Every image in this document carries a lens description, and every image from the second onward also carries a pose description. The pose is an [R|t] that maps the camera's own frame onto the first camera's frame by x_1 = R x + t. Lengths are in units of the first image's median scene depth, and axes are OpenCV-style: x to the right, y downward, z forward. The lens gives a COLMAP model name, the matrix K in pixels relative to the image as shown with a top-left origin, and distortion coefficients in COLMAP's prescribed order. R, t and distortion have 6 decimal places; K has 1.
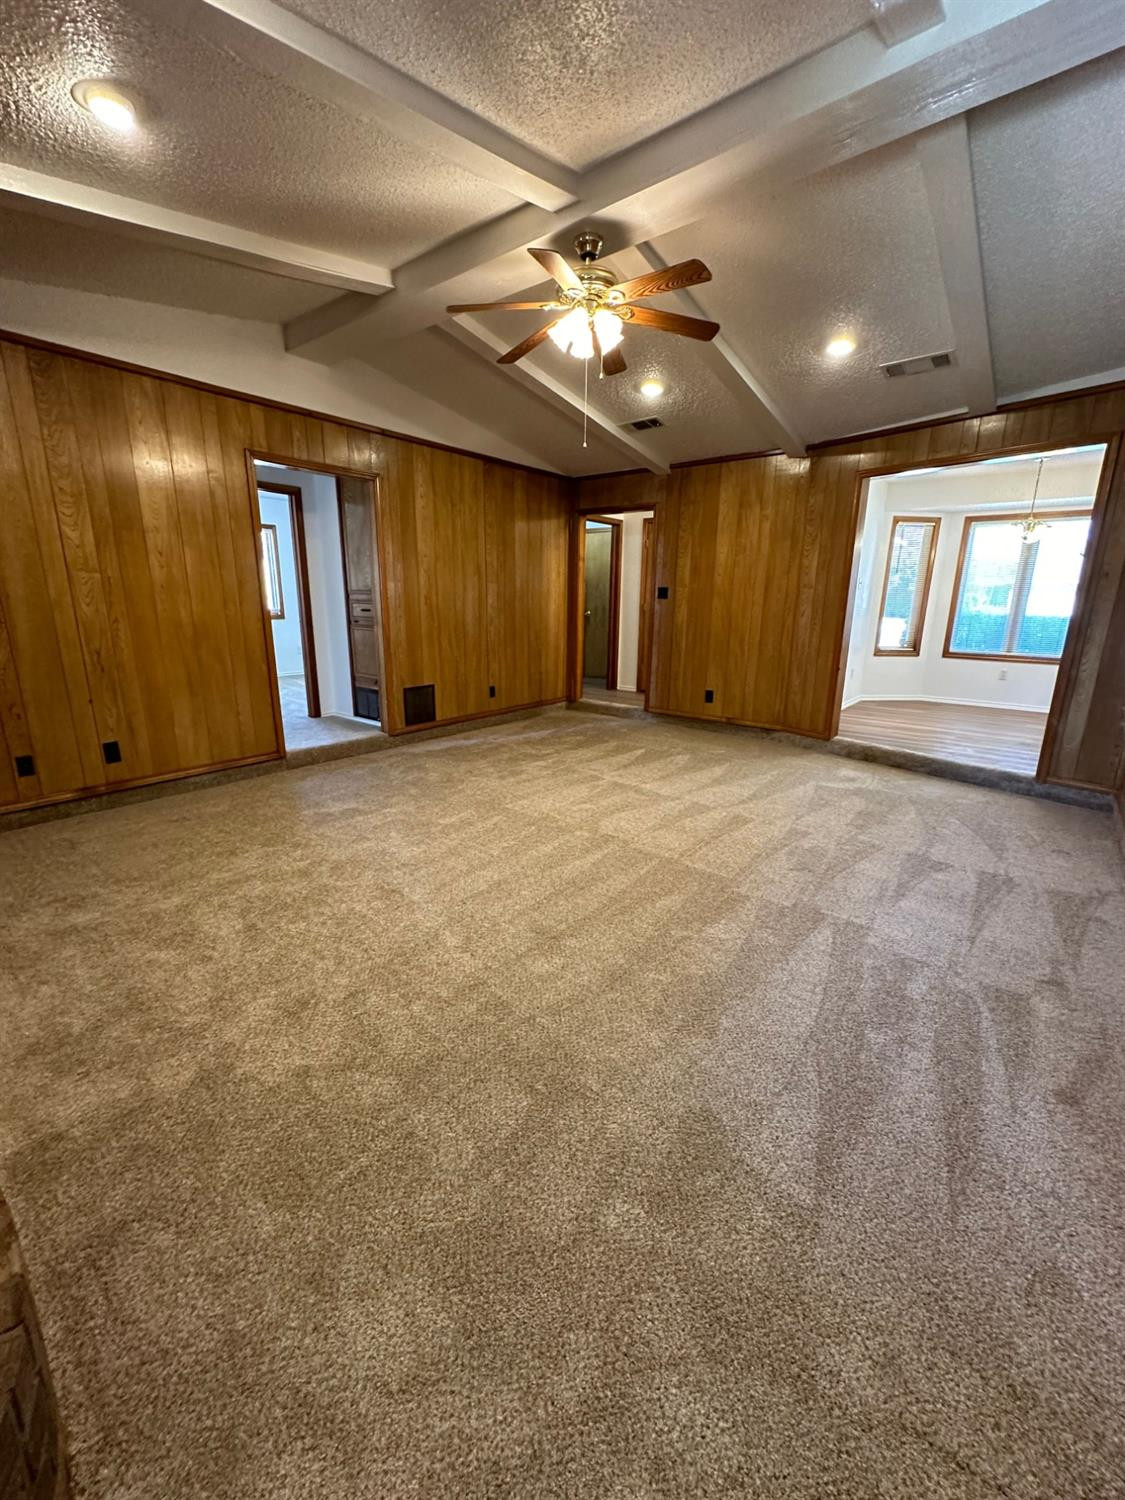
lens RADIAL K [[599.1, 0, 562.5], [0, 599.1, 750.0], [0, 0, 1]] dist [-0.001671, 0.000321]
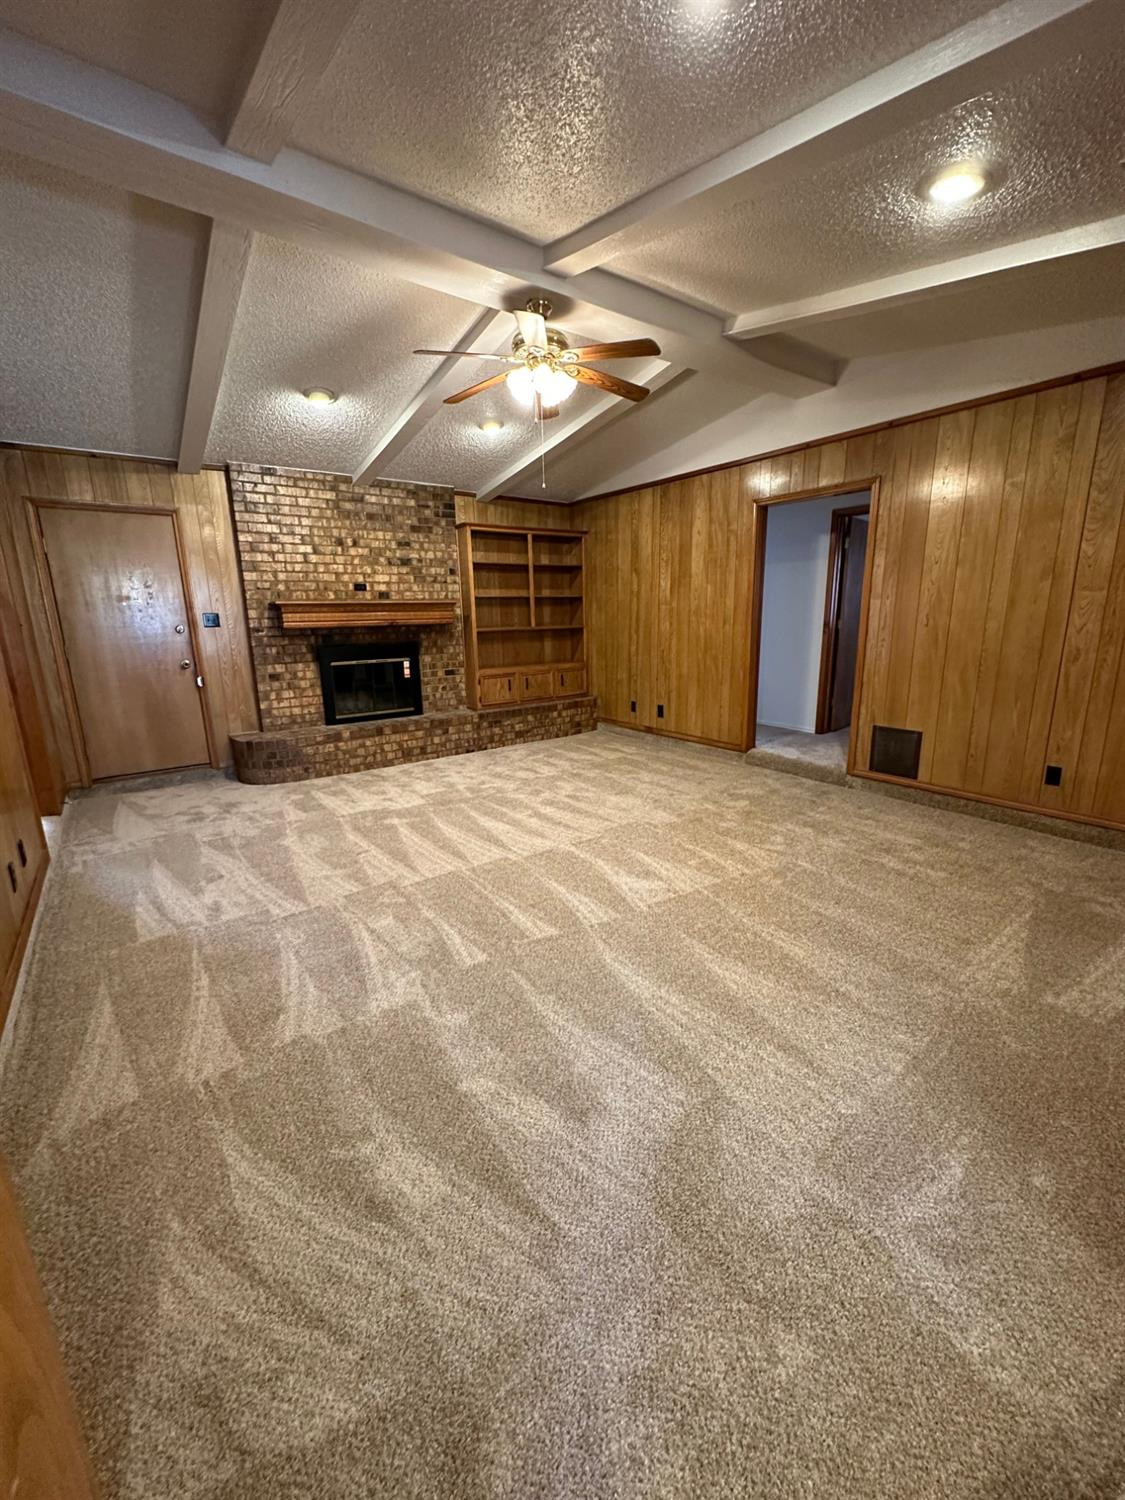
lens RADIAL K [[599.1, 0, 562.5], [0, 599.1, 750.0], [0, 0, 1]] dist [-0.001671, 0.000321]
pose [[-0.254214, 0.207399, -0.944649, 0.656591], [-0.229549, 0.935887, 0.267250, -0.198418], [0.939512, 0.284782, -0.190307, 0.775606]]
